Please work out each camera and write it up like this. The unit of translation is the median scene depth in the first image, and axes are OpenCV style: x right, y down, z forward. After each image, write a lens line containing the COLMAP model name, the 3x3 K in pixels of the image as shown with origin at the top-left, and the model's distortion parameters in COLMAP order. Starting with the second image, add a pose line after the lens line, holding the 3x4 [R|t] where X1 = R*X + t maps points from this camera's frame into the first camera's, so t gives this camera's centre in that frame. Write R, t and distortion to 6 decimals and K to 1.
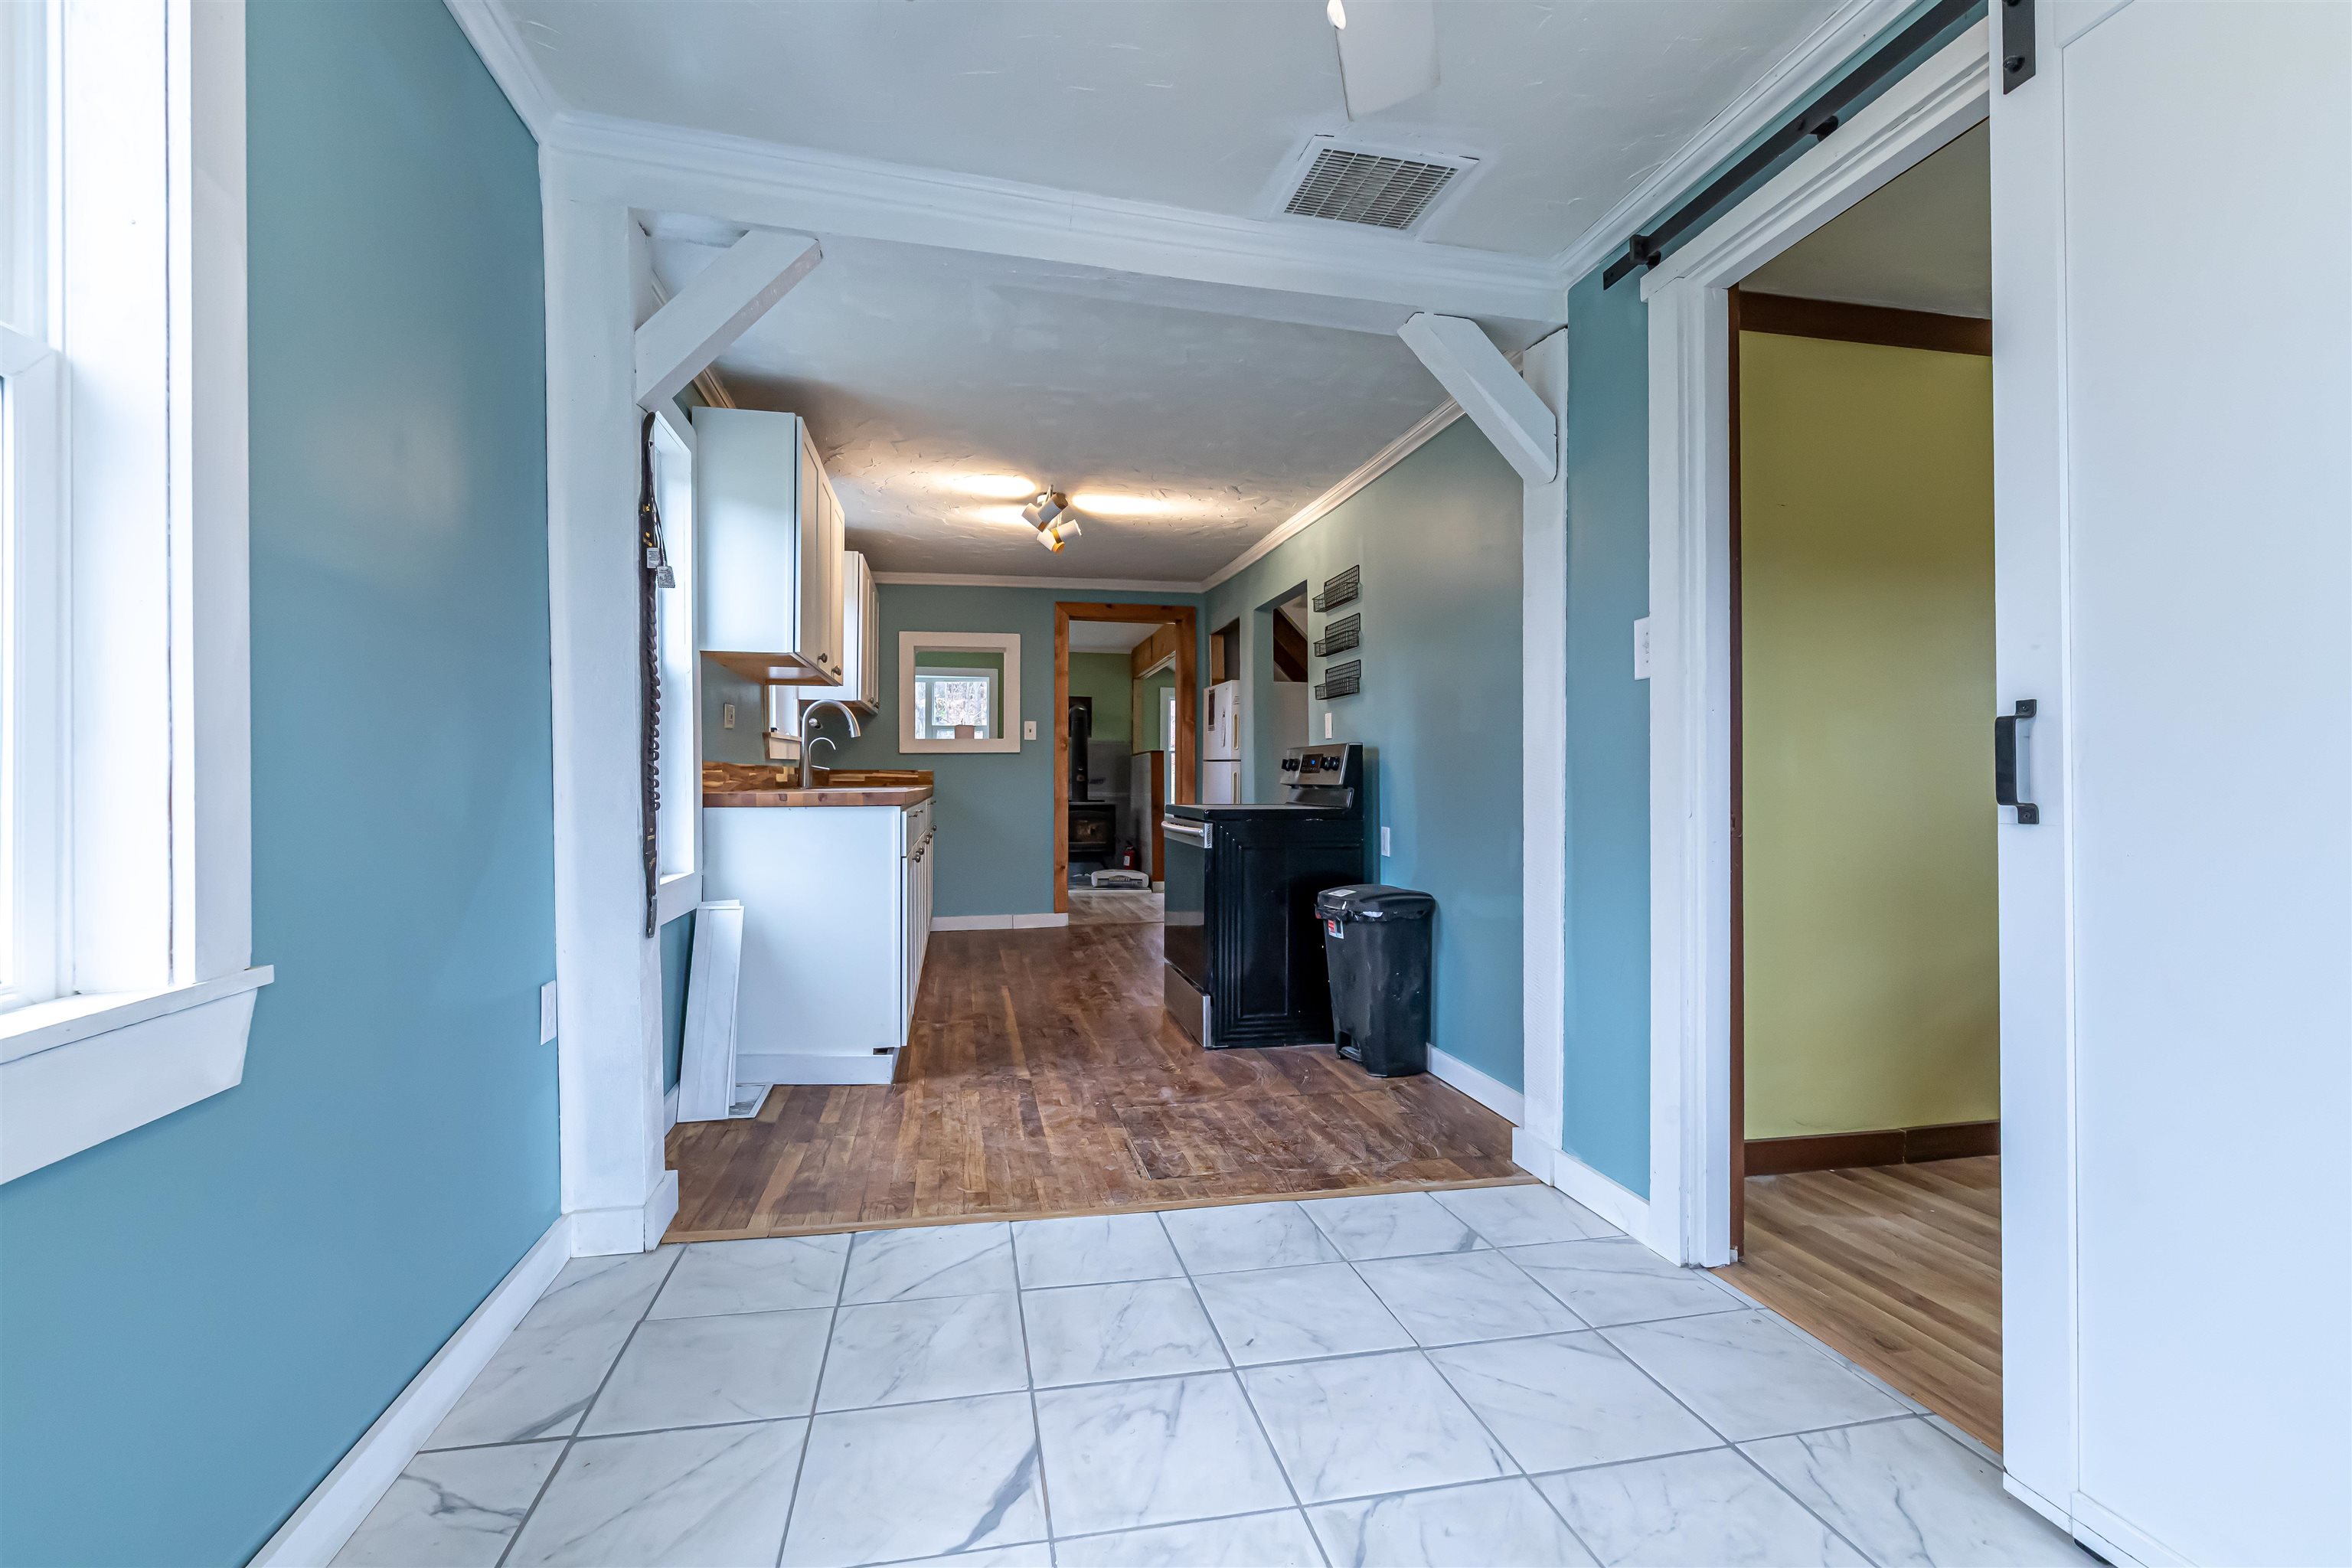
lens RADIAL K [[1042.5, 0, 1137.7], [0, 1042.5, 774.0], [0, 0, 1]] dist [0.001879, -0.000285]
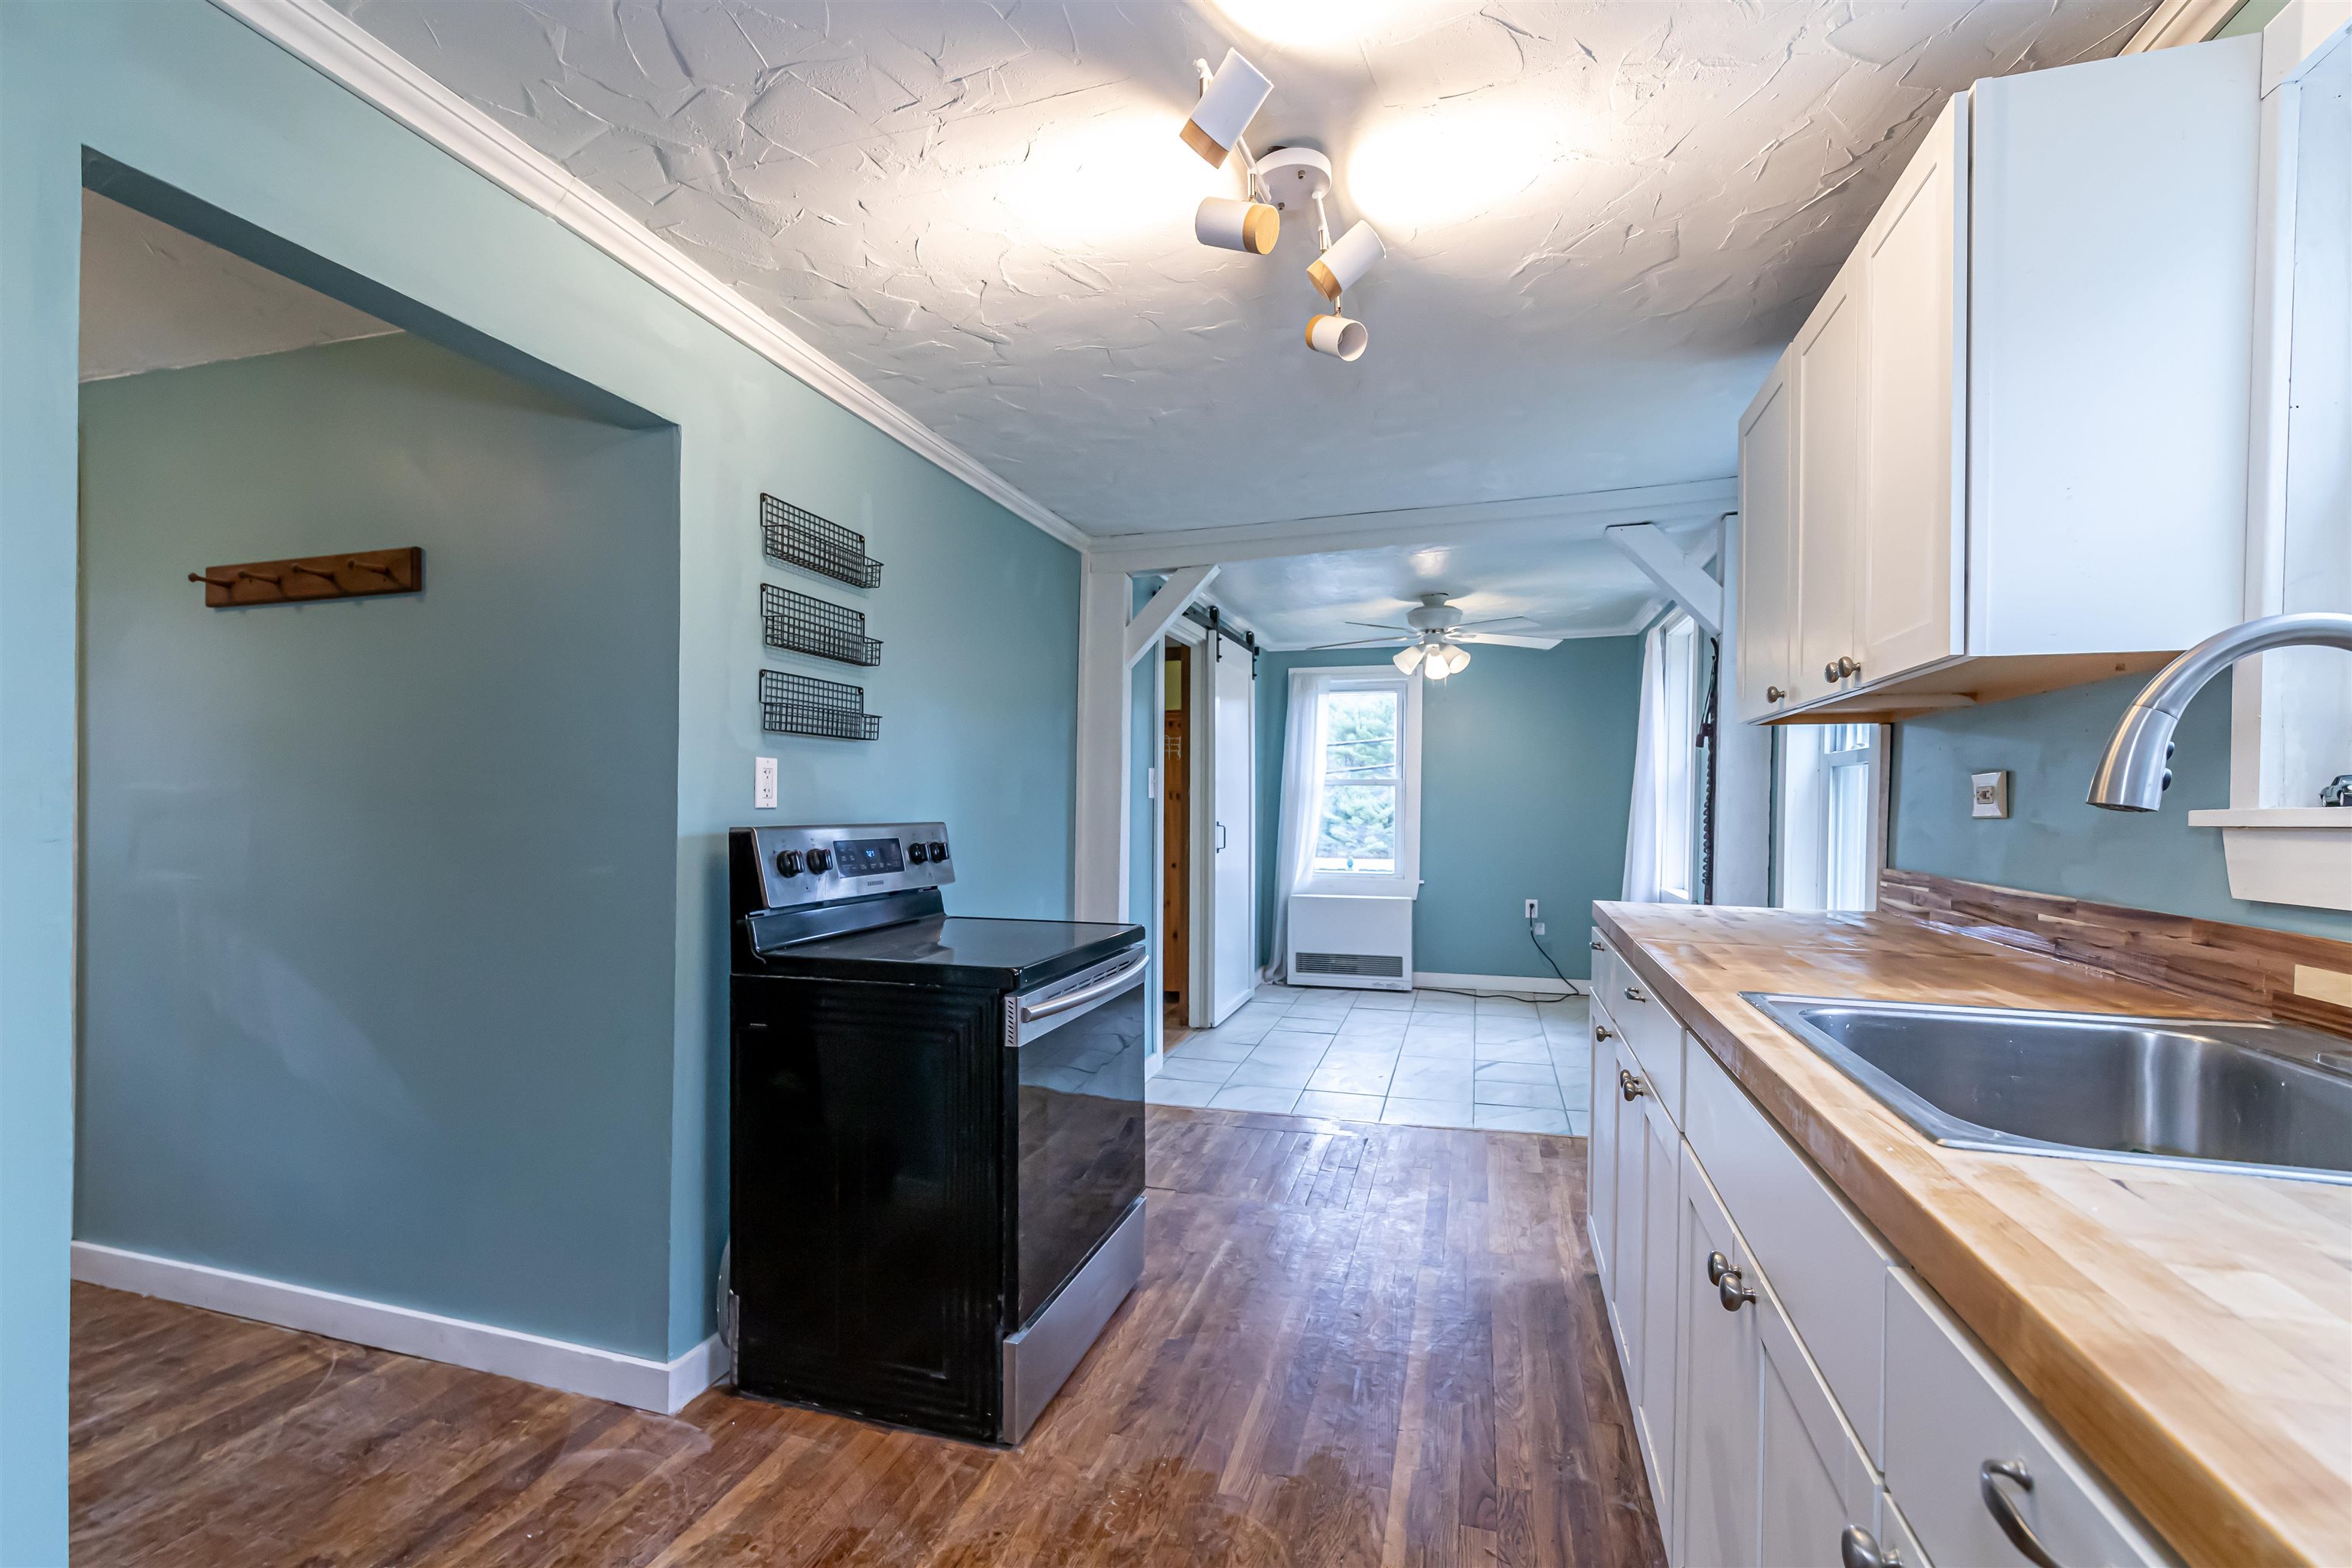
lens RADIAL K [[1052.8, 0, 1143.1], [0, 1052.8, 807.5], [0, 0, 1]] dist [0.002725, 0.000335]
pose [[-0.885922, -0.009851, 0.463730, -0.277598], [-0.010101, 0.999947, 0.001943, -0.047625], [-0.463725, -0.002962, -0.885974, 1.766163]]
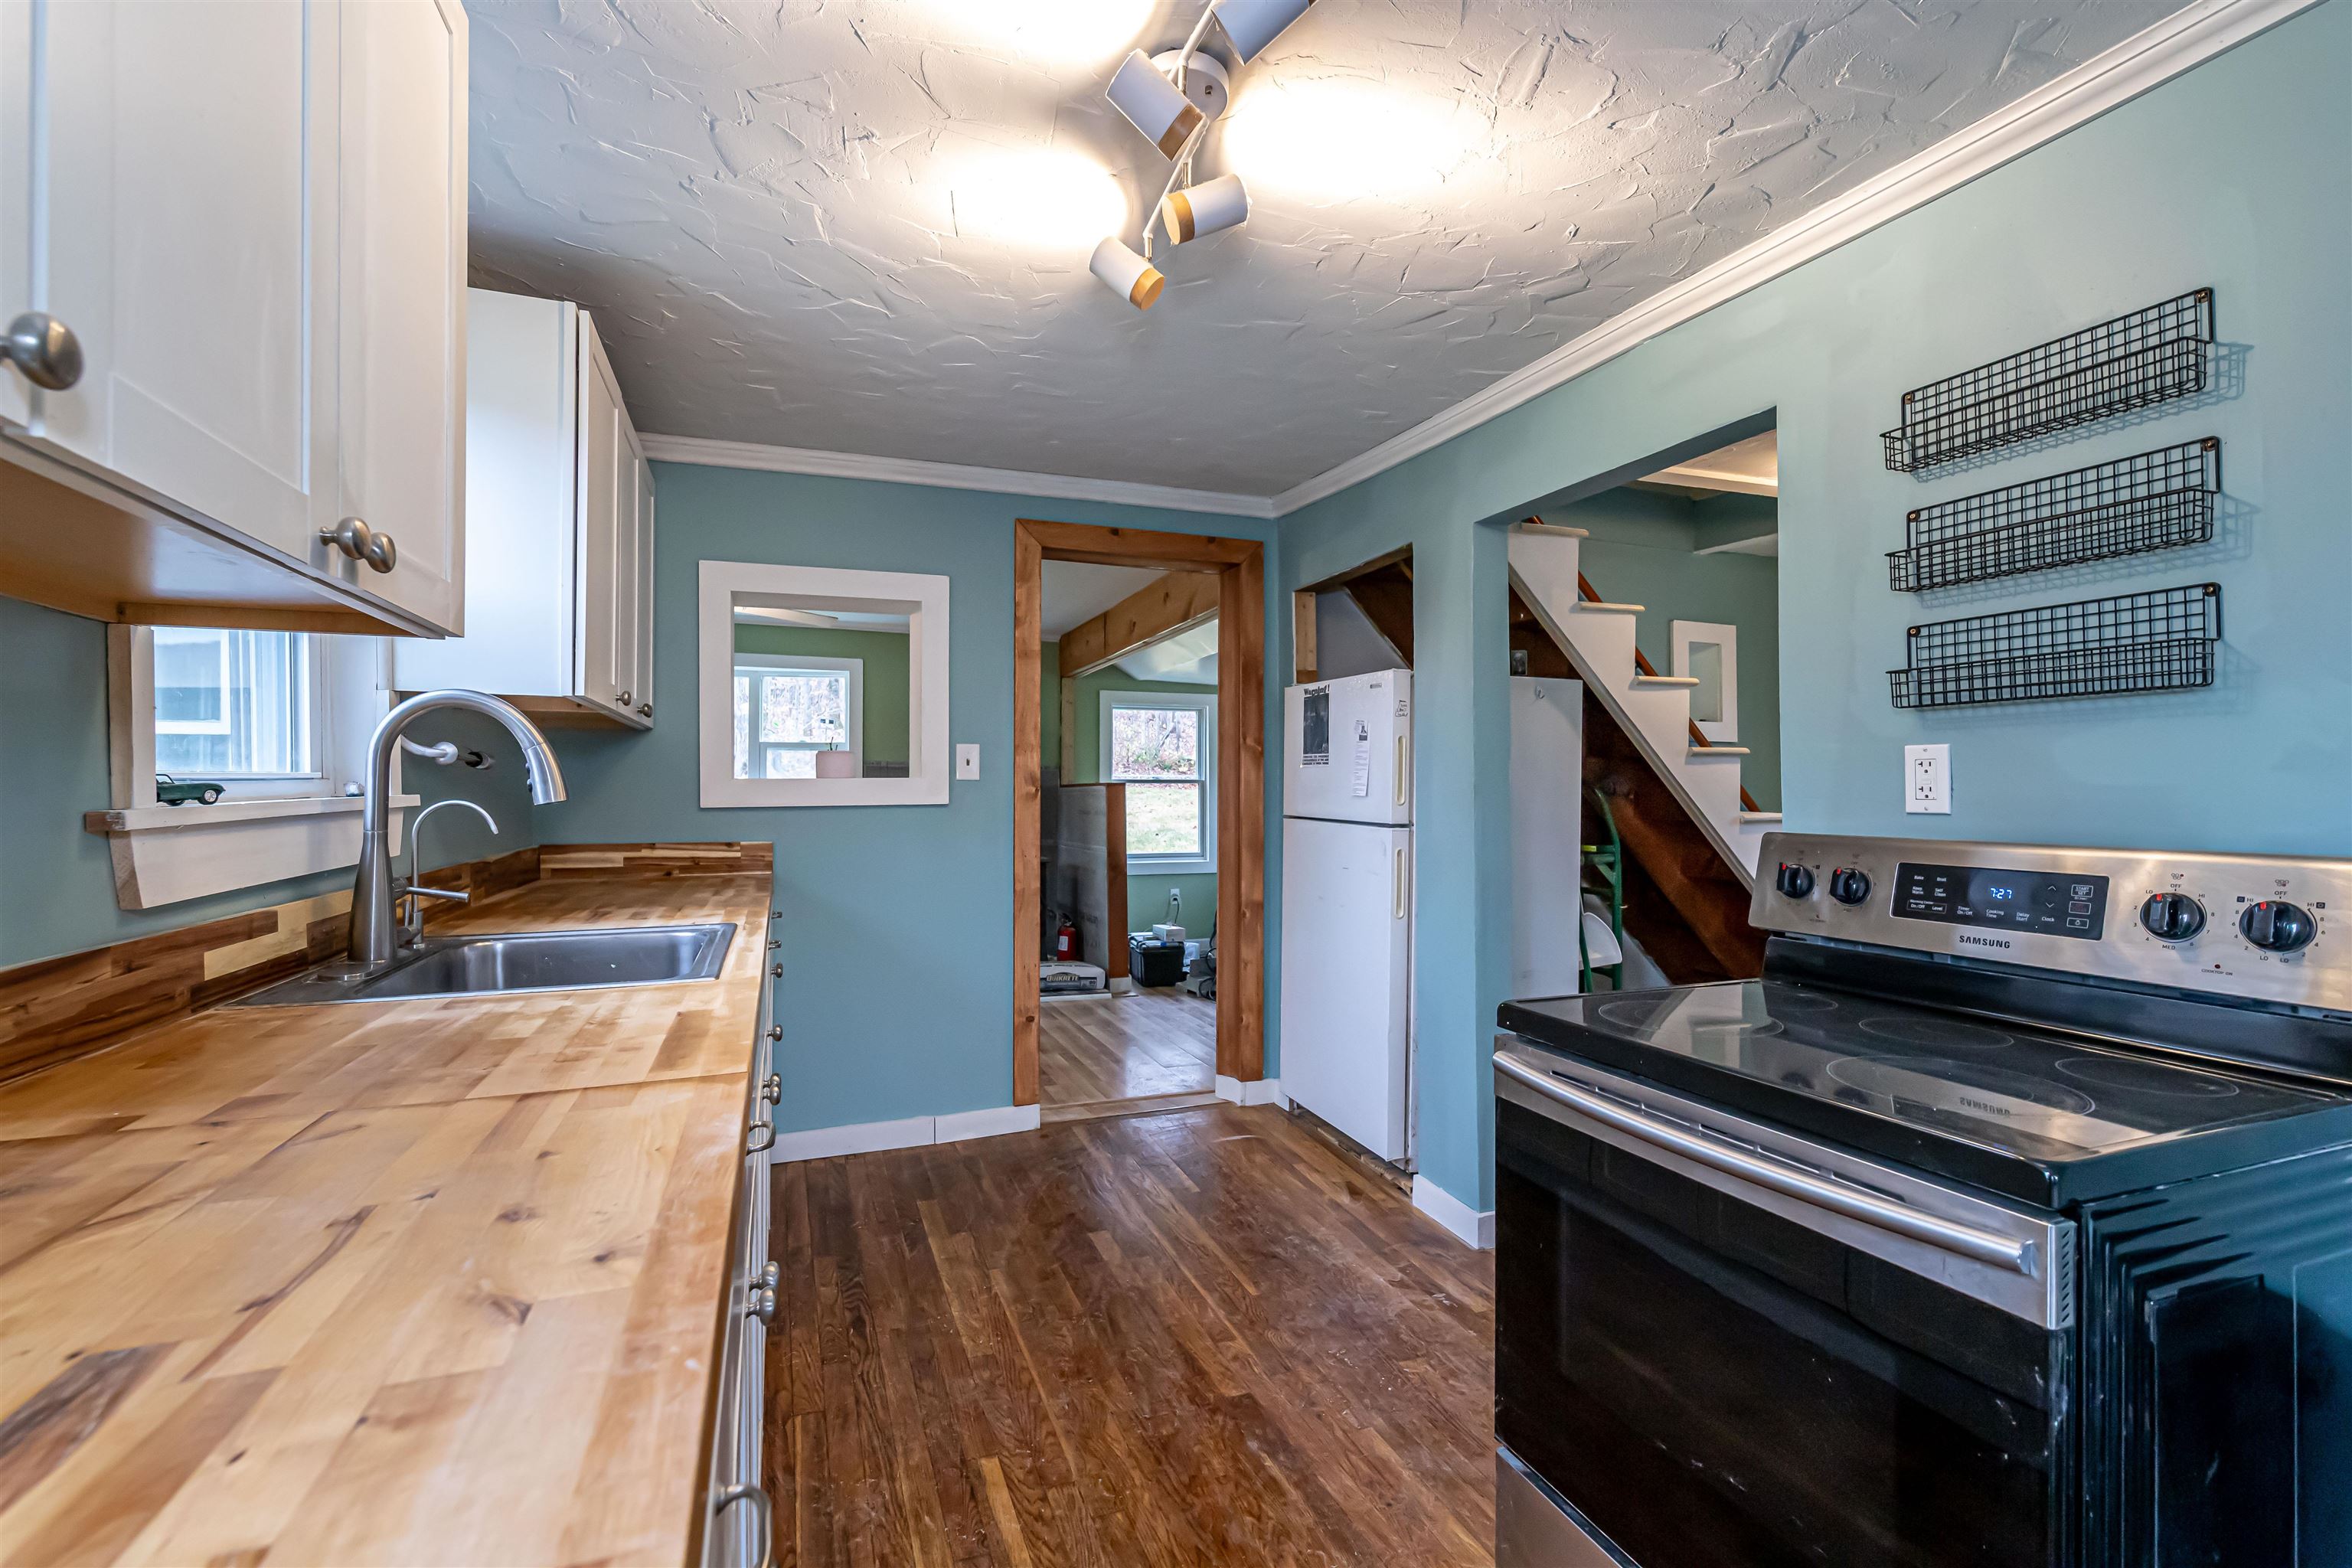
lens RADIAL K [[1048.2, 0, 1176.0], [0, 1048.2, 784.0], [0, 0, 1]] dist [0.000781, 0.000057]
pose [[0.981810, -0.001348, 0.189863, -0.191278], [0.001504, 0.999999, -0.000674, -0.057134], [-0.189862, 0.000947, 0.981810, 0.883060]]
